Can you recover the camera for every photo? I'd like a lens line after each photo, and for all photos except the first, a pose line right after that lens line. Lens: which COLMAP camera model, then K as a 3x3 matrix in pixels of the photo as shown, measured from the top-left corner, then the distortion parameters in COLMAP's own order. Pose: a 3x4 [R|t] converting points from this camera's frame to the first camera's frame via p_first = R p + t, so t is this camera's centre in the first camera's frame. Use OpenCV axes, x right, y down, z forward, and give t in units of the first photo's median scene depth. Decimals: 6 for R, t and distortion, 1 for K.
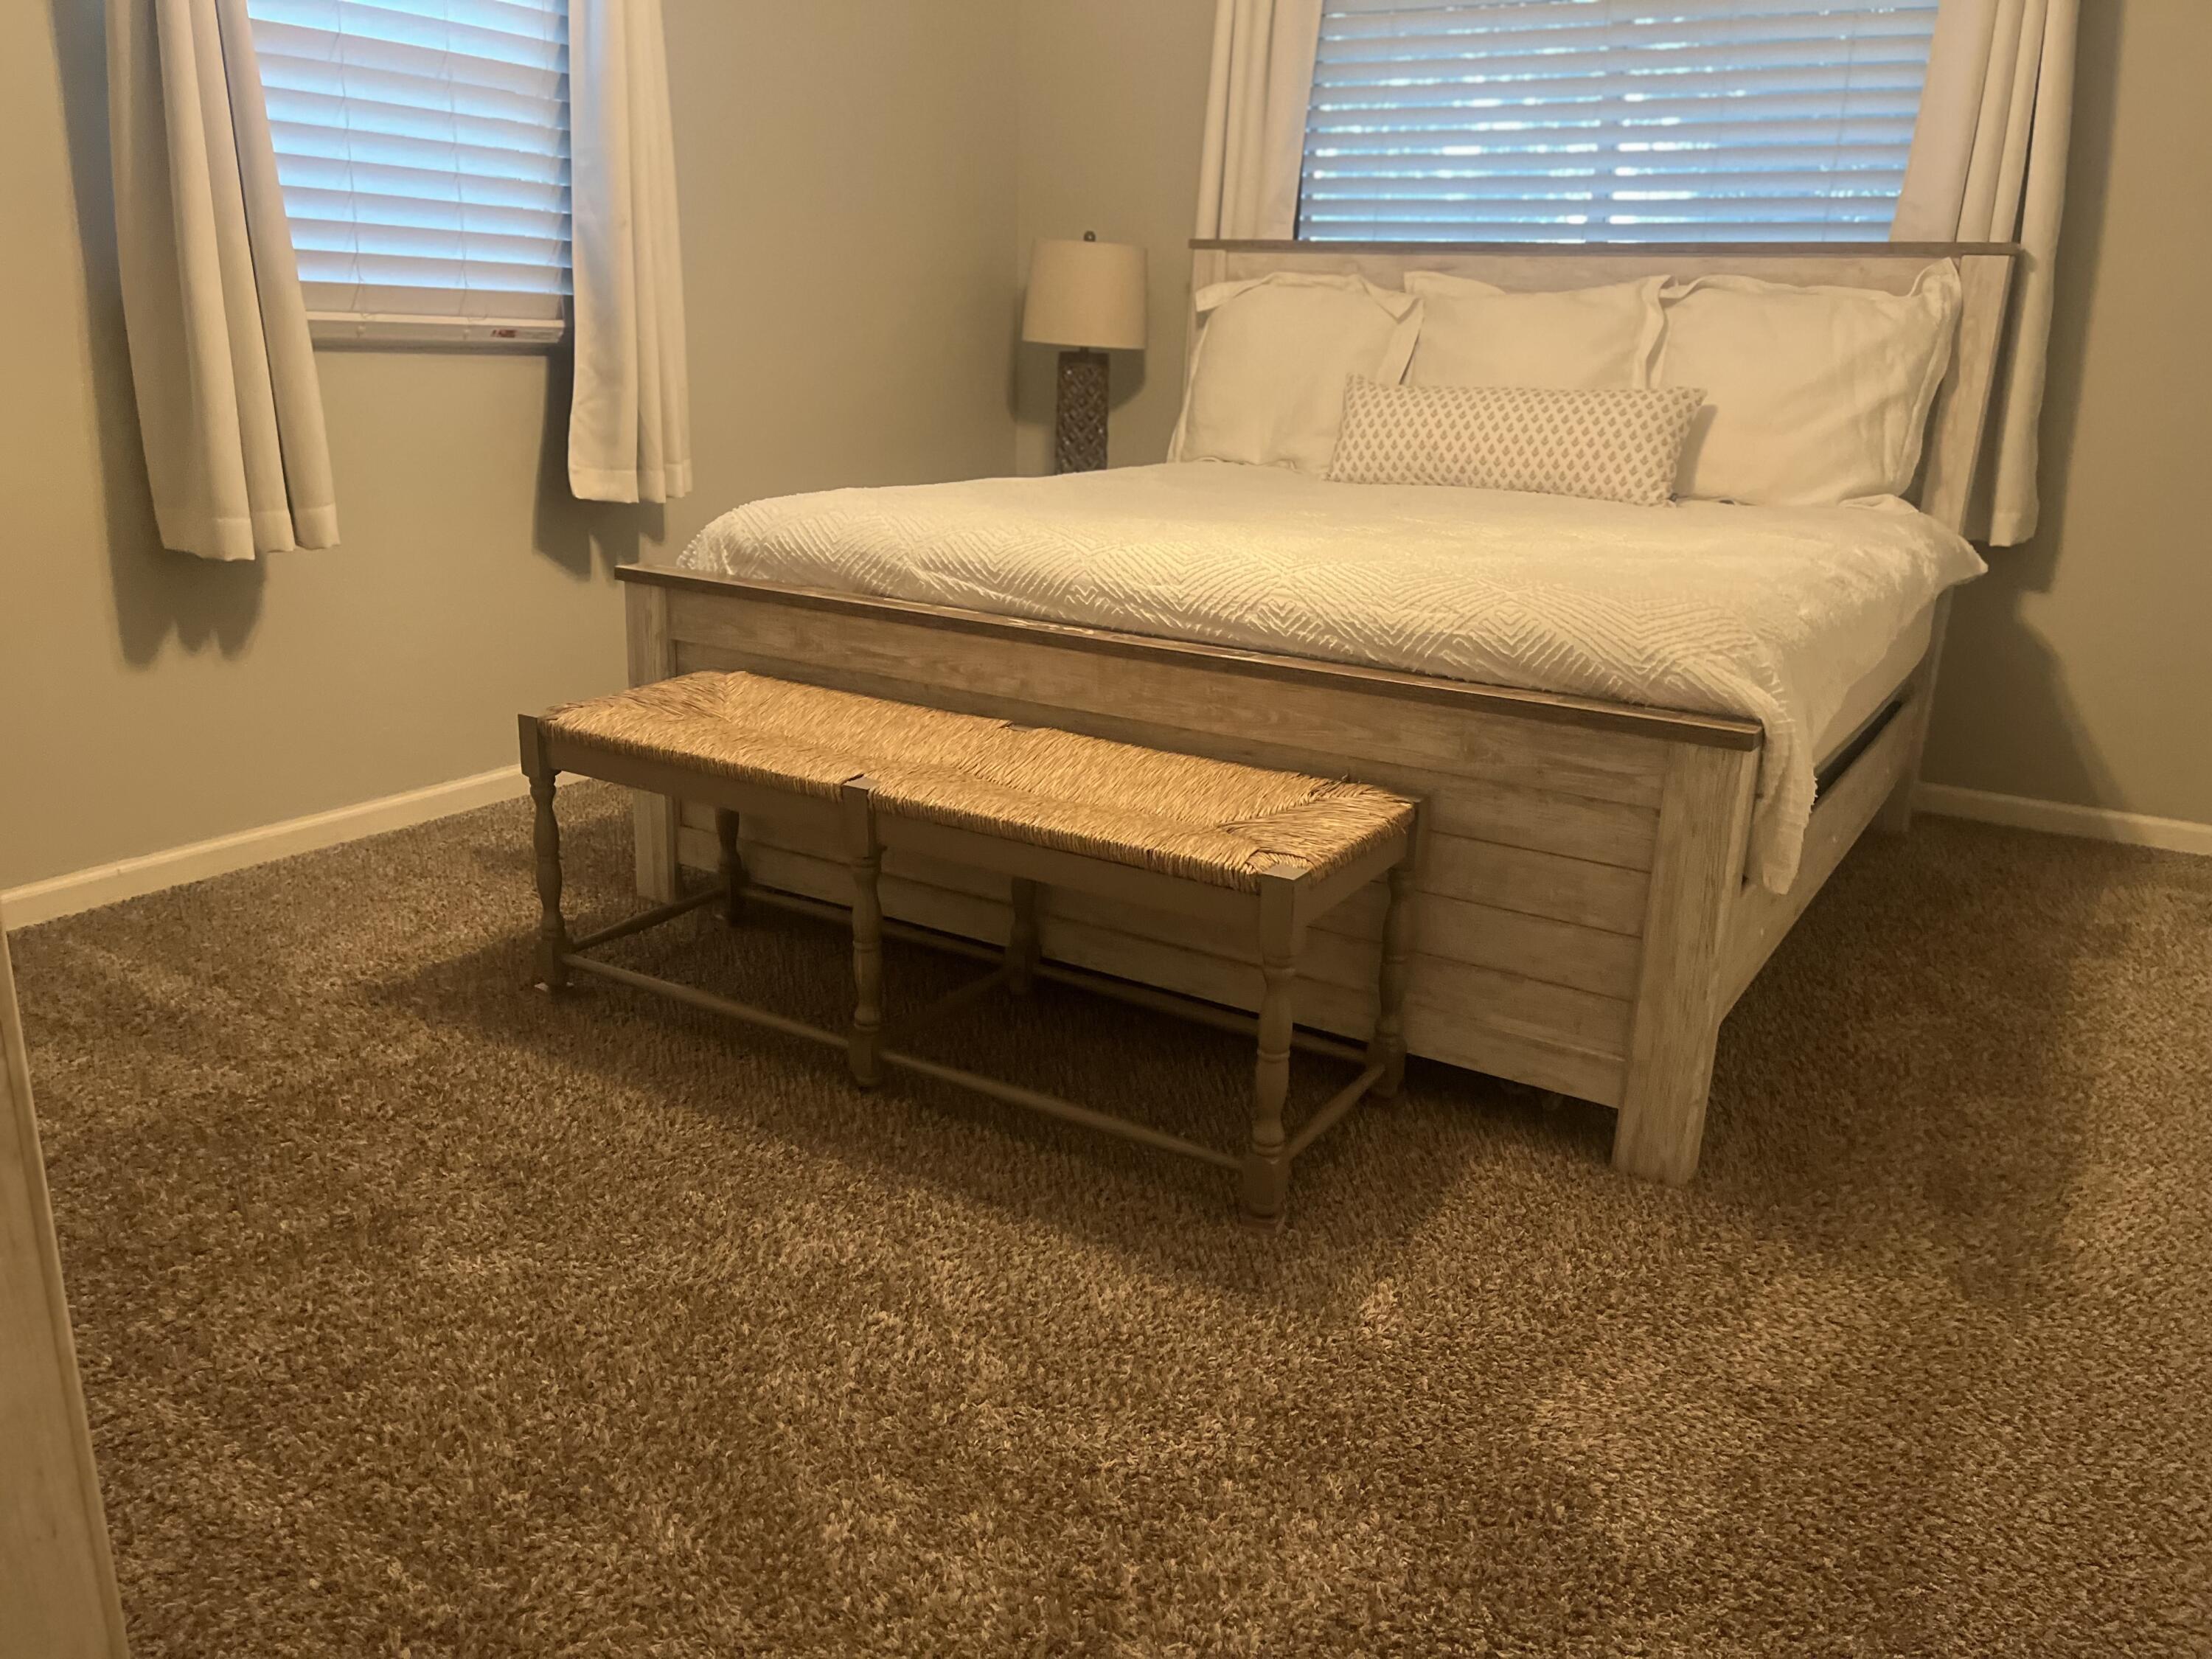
lens RADIAL K [[1682.7, 0, 1108.6], [0, 1682.7, 823.5], [0, 0, 1]] dist [0.047092, -0.001230]
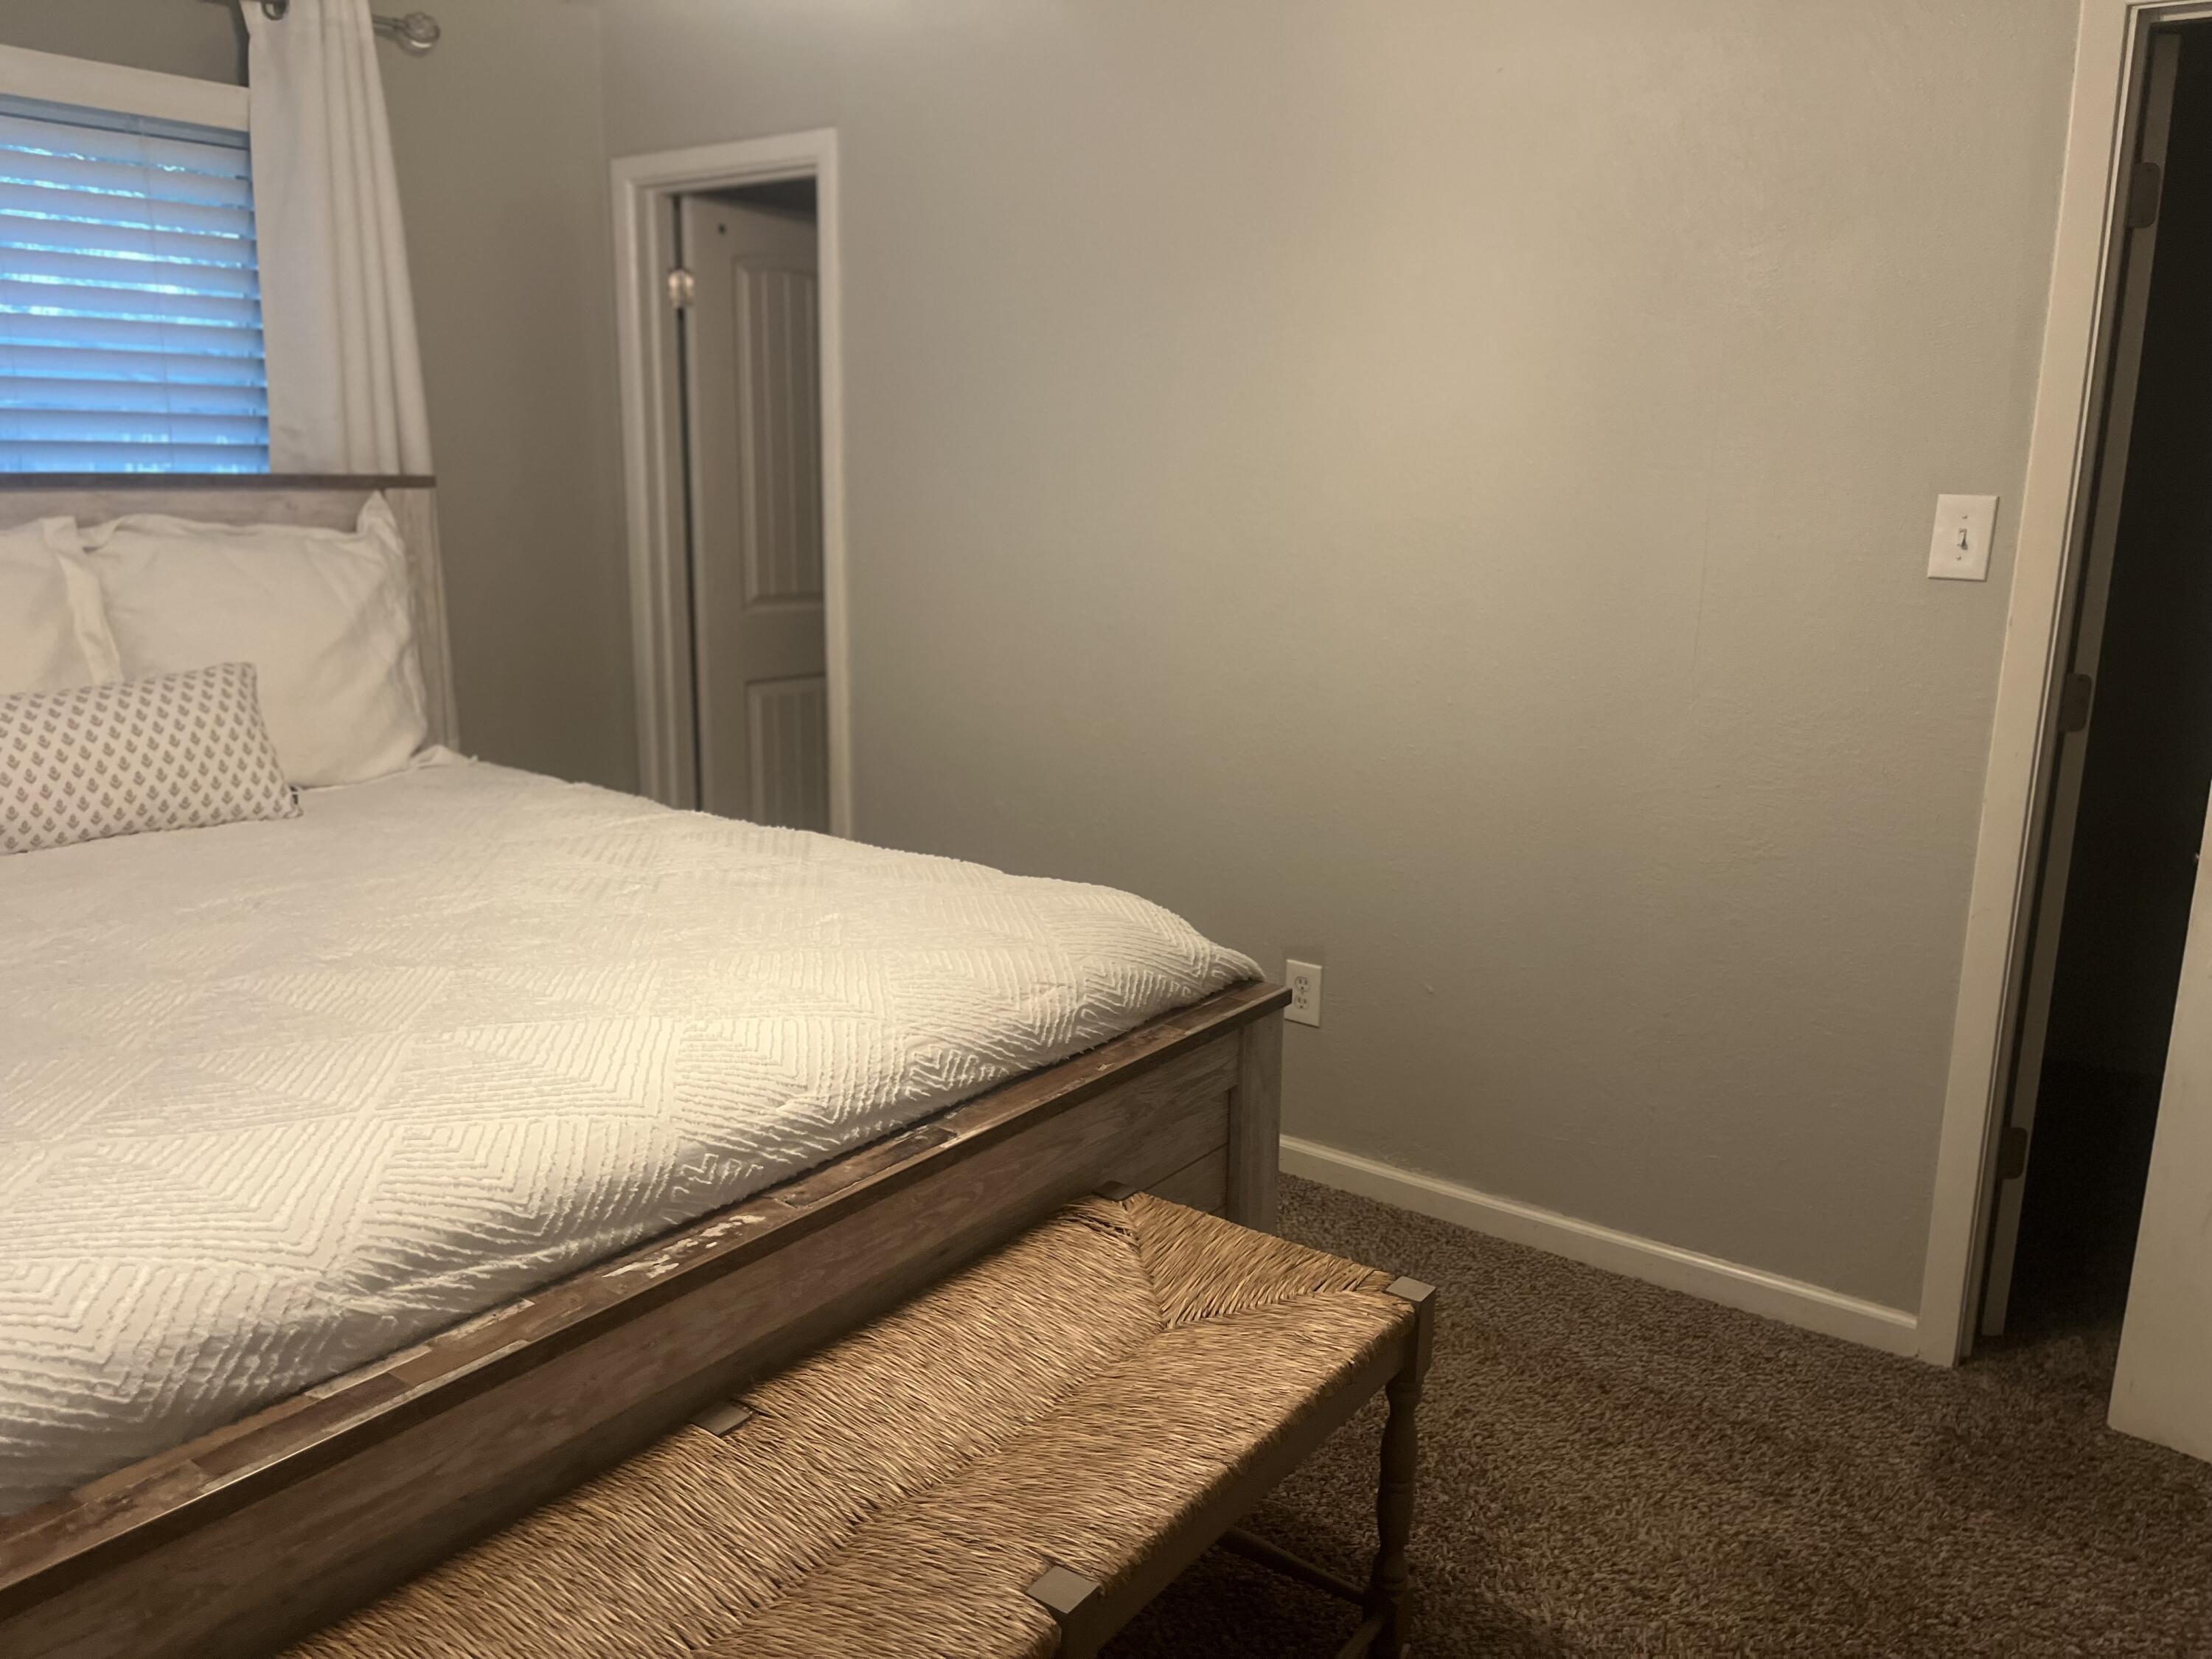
lens RADIAL K [[1682.7, 0, 1111.1], [0, 1682.7, 834.3], [0, 0, 1]] dist [0.047092, -0.001230]
pose [[0.077864, -0.247054, 0.965868, -0.571268], [0.266499, 0.938713, 0.218624, -0.346977], [-0.960685, 0.240380, 0.138931, 0.734771]]
